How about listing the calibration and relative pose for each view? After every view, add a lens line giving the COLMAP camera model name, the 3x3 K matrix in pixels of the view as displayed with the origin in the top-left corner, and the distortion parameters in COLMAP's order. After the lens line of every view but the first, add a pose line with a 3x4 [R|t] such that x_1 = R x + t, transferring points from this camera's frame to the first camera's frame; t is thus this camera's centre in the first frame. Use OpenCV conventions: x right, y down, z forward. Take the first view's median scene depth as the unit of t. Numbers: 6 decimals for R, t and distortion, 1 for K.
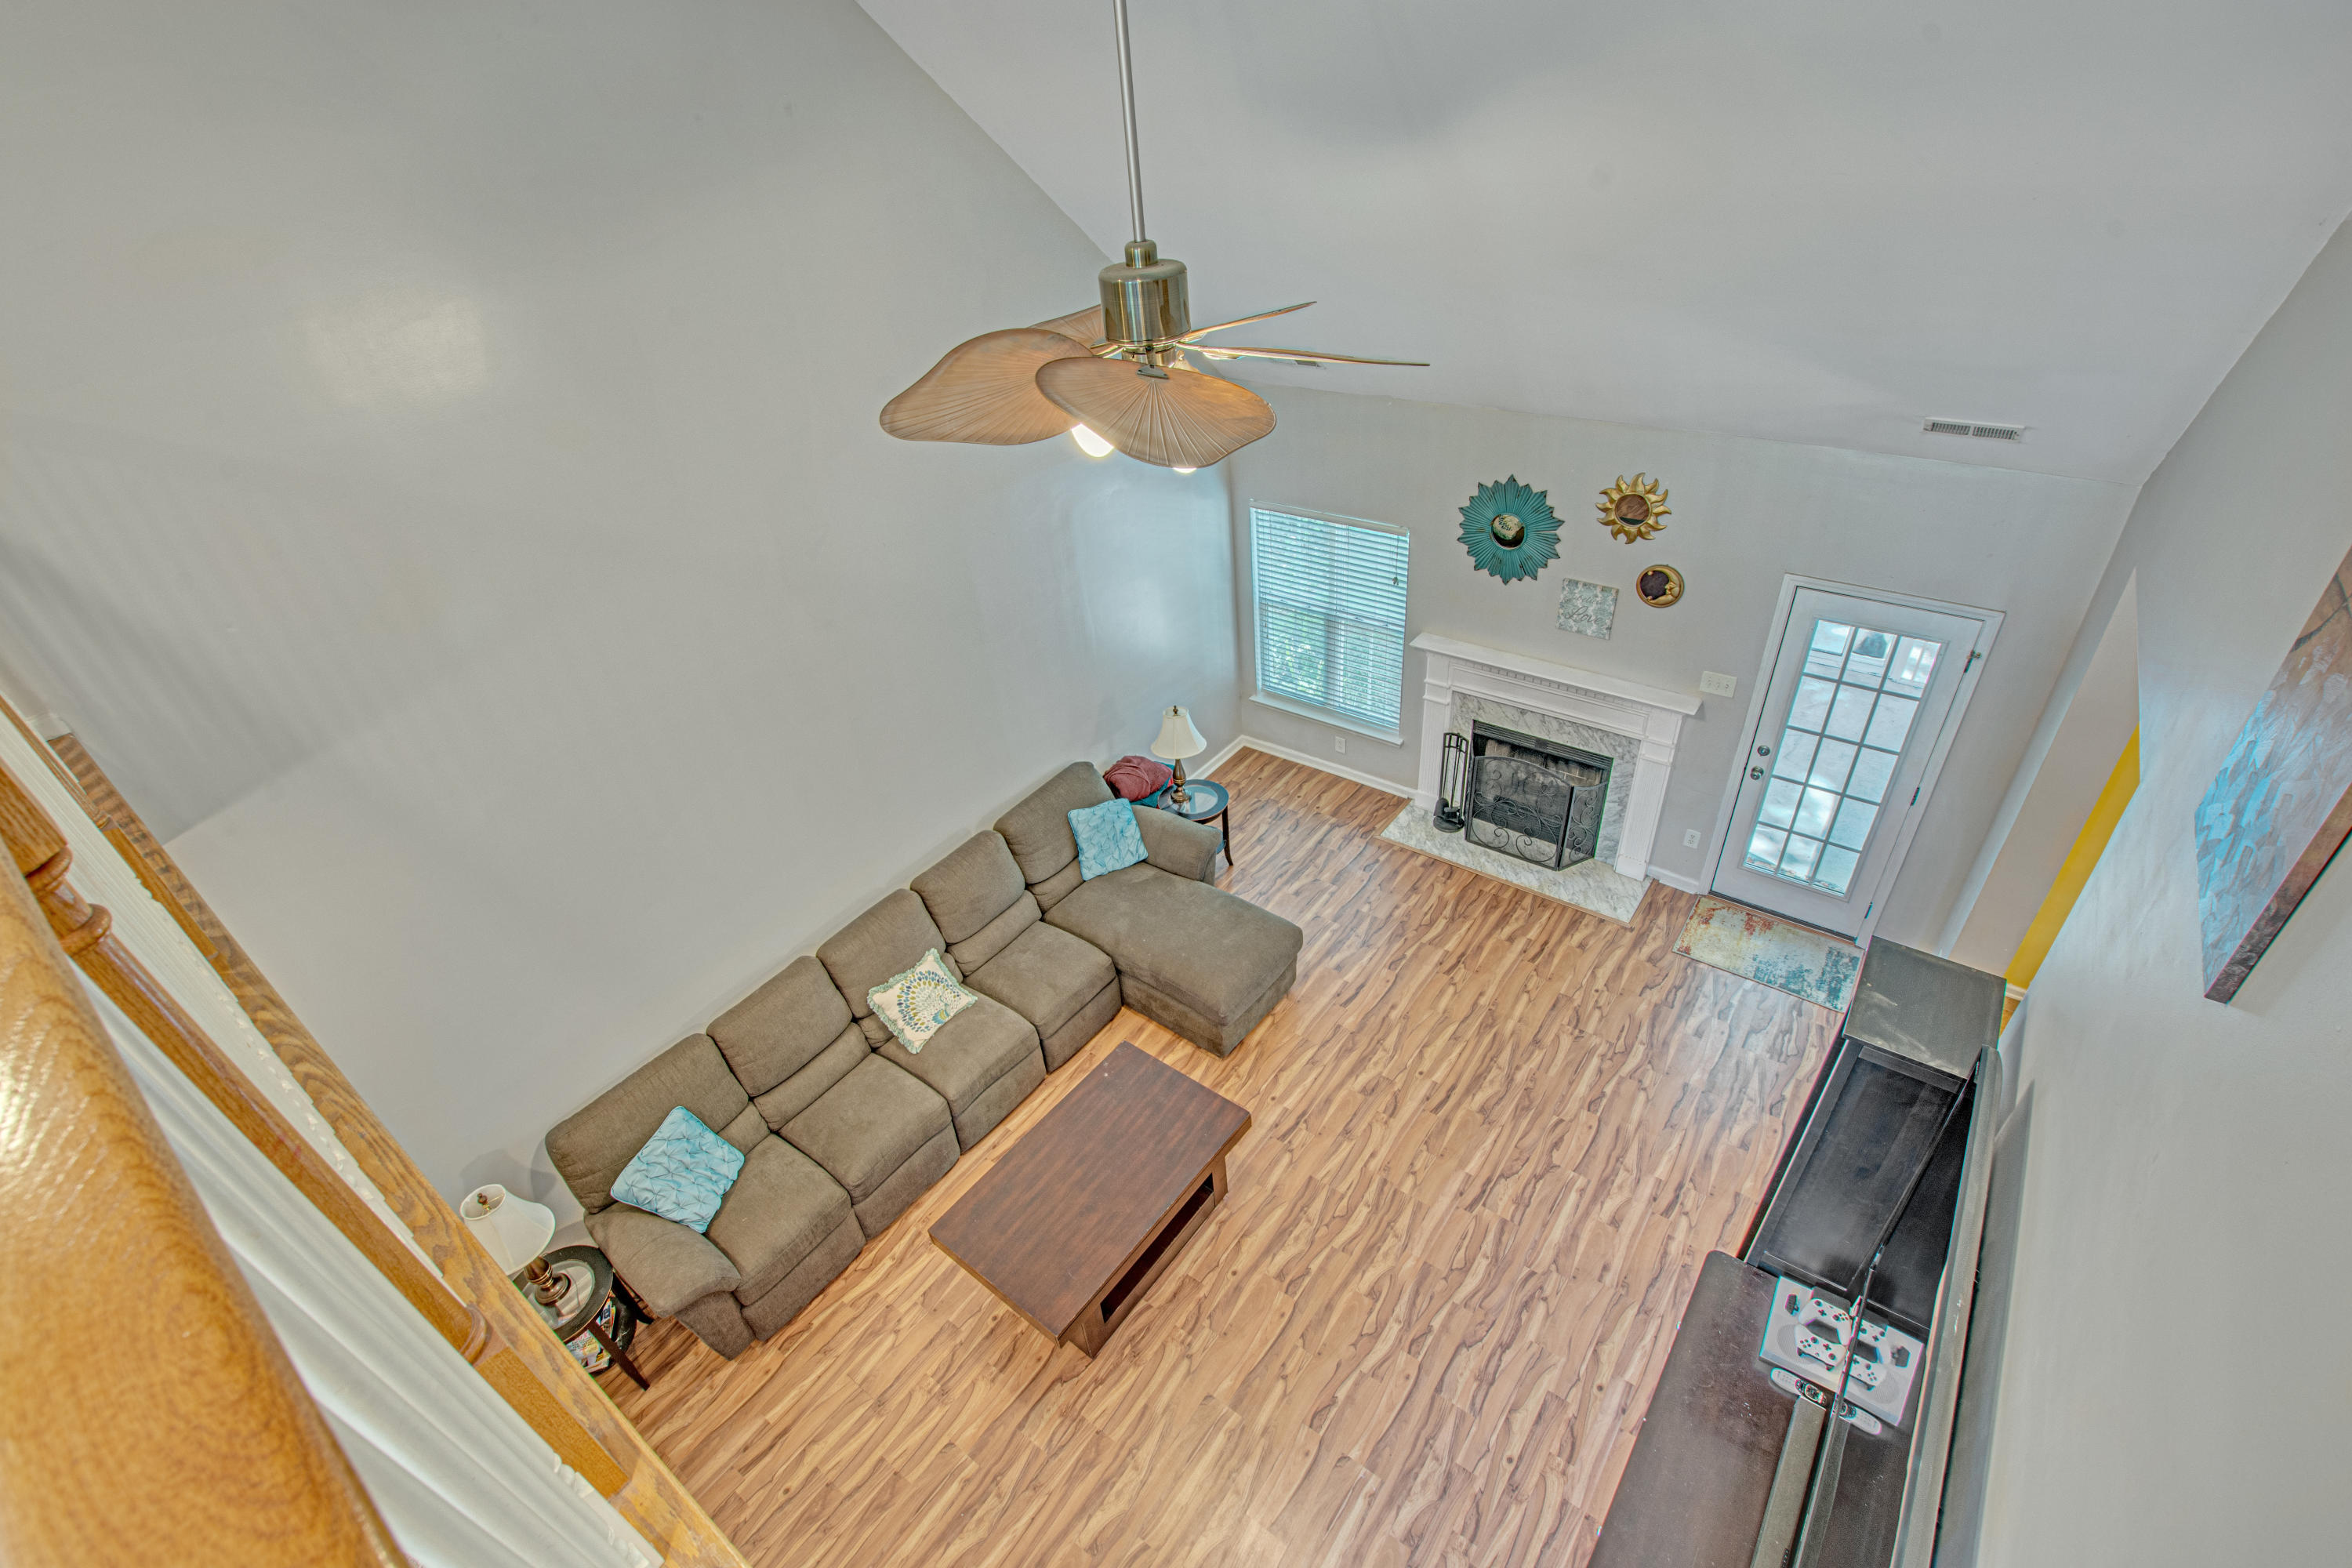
lens RADIAL K [[1032.4, 0, 1176.1], [0, 1032.4, 794.8], [0, 0, 1]] dist [-0.000020, 0.001113]
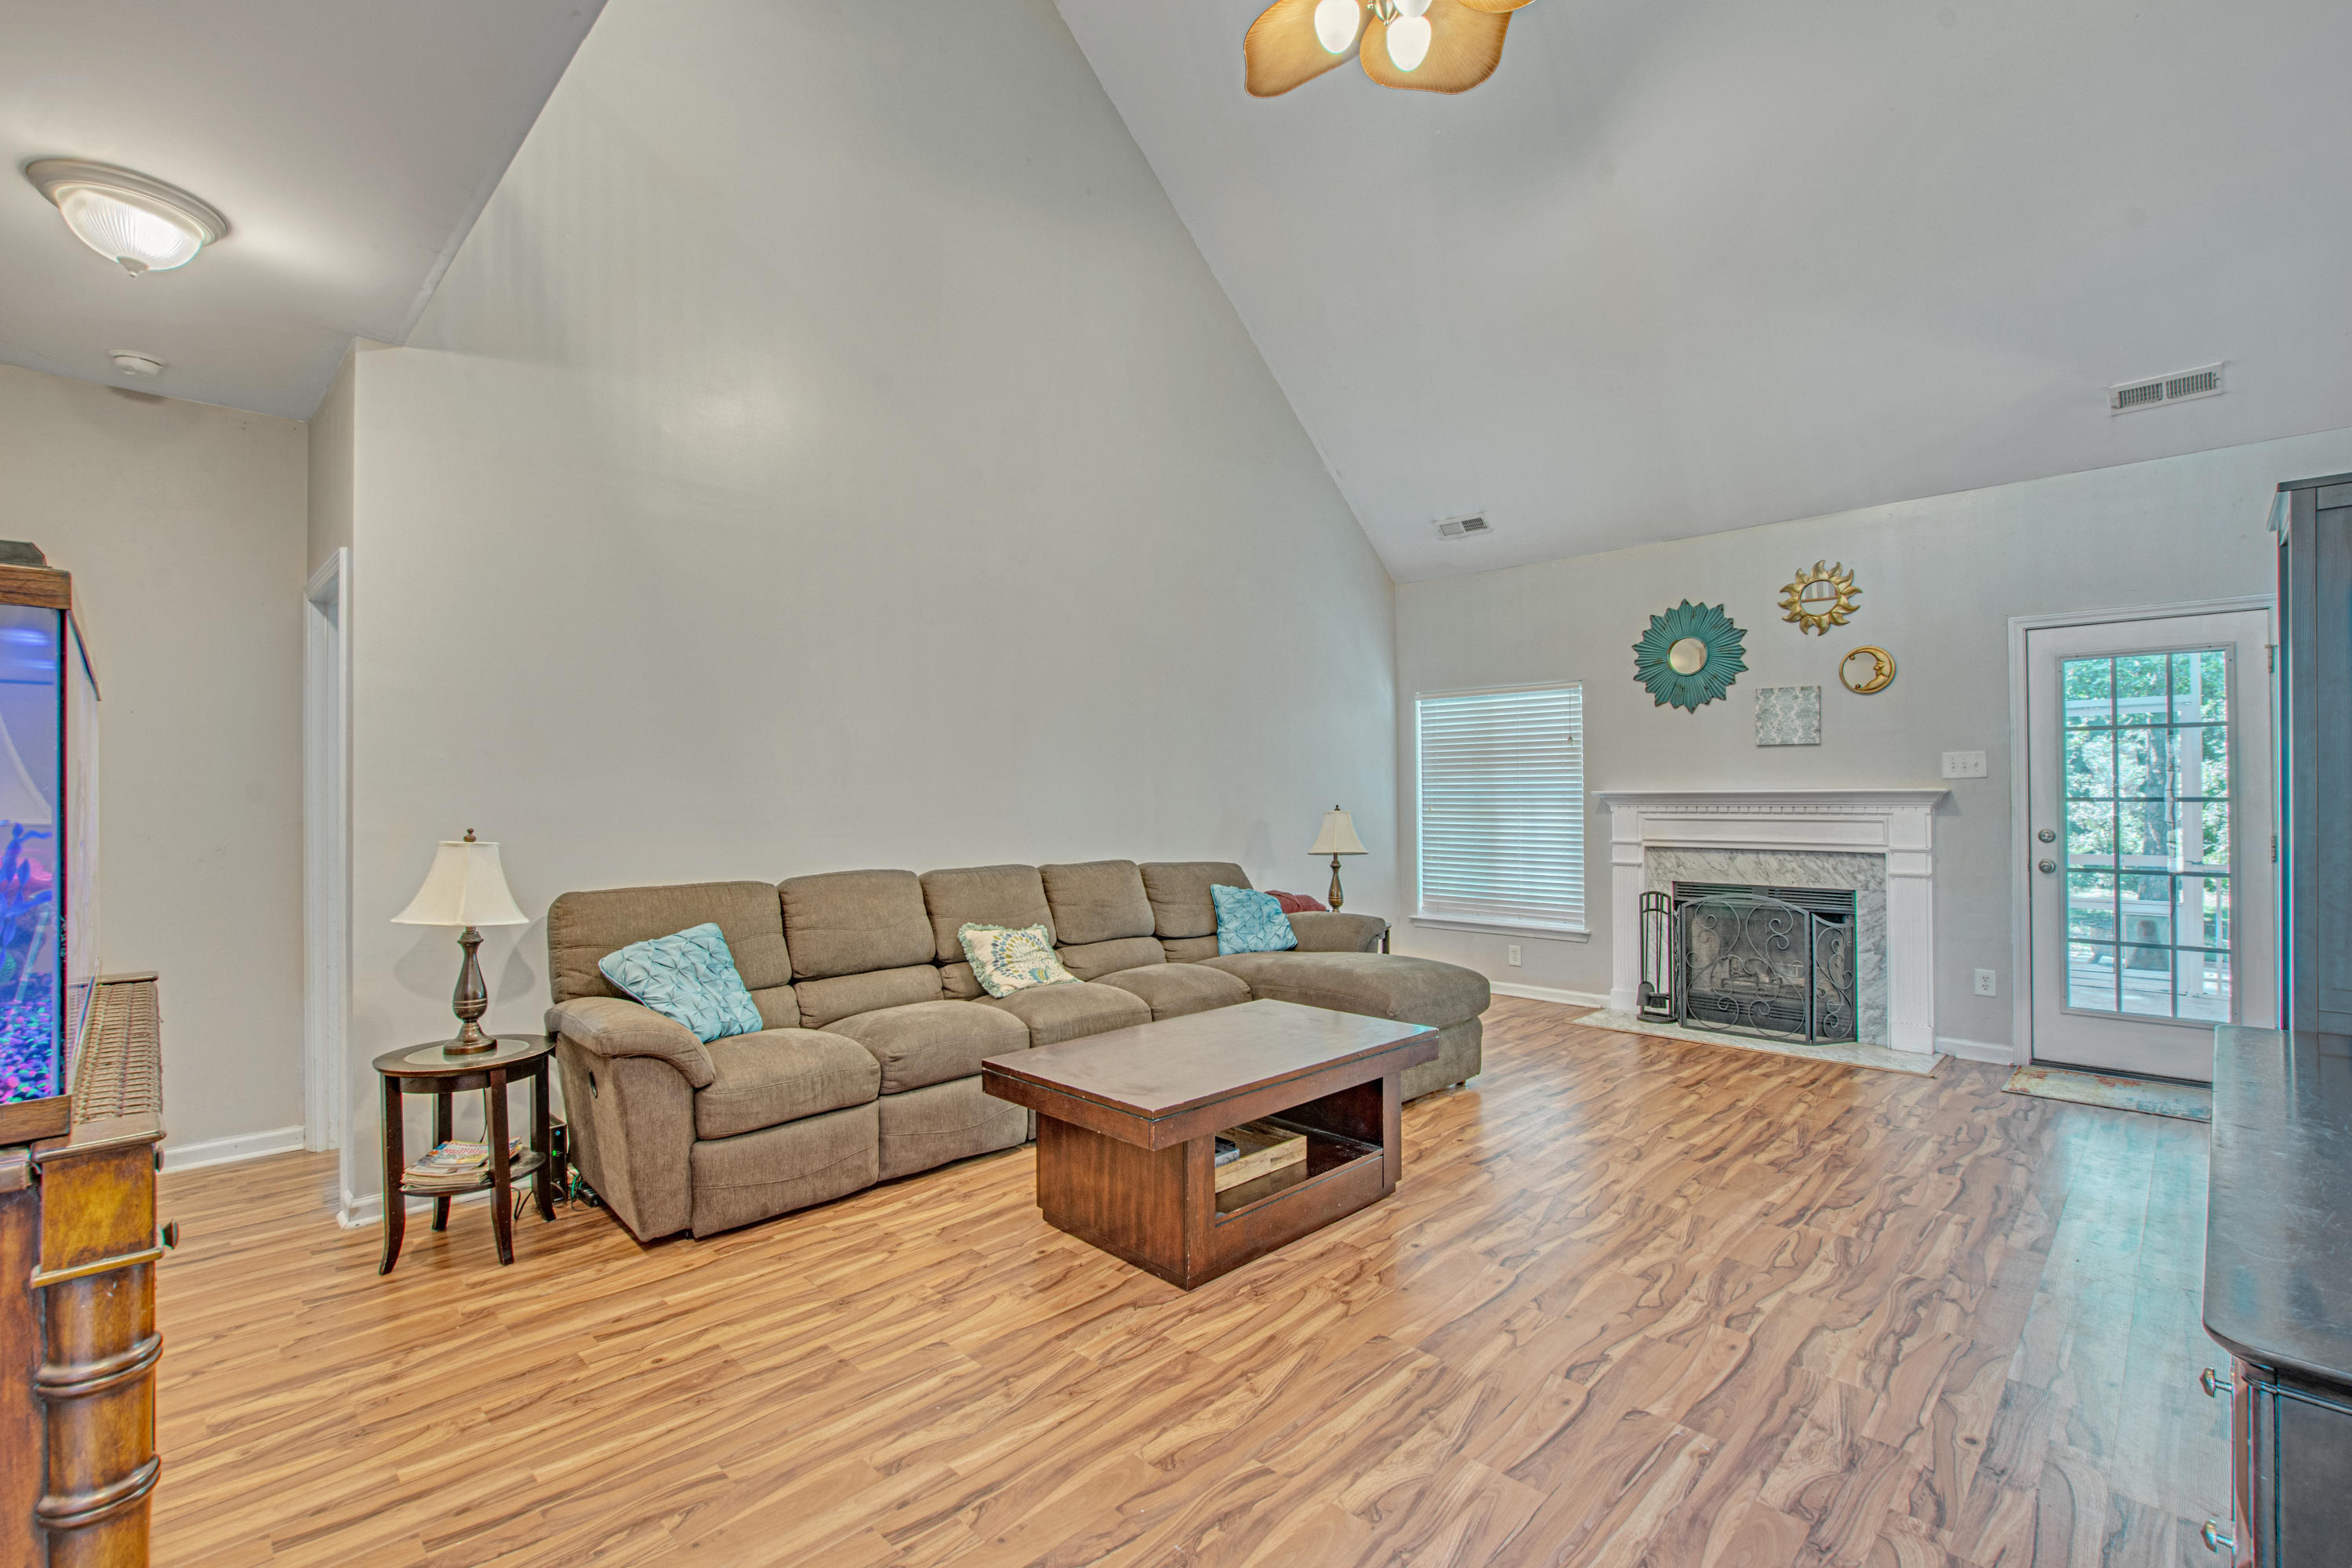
lens RADIAL K [[1032.4, 0, 1185.0], [0, 1032.4, 791.5], [0, 0, 1]] dist [-0.000020, 0.001113]
pose [[0.988805, 0.069644, -0.131966, -0.017639], [-0.132716, 0.814716, -0.564468, 0.536785], [0.068203, 0.575662, 0.814838, 0.265845]]
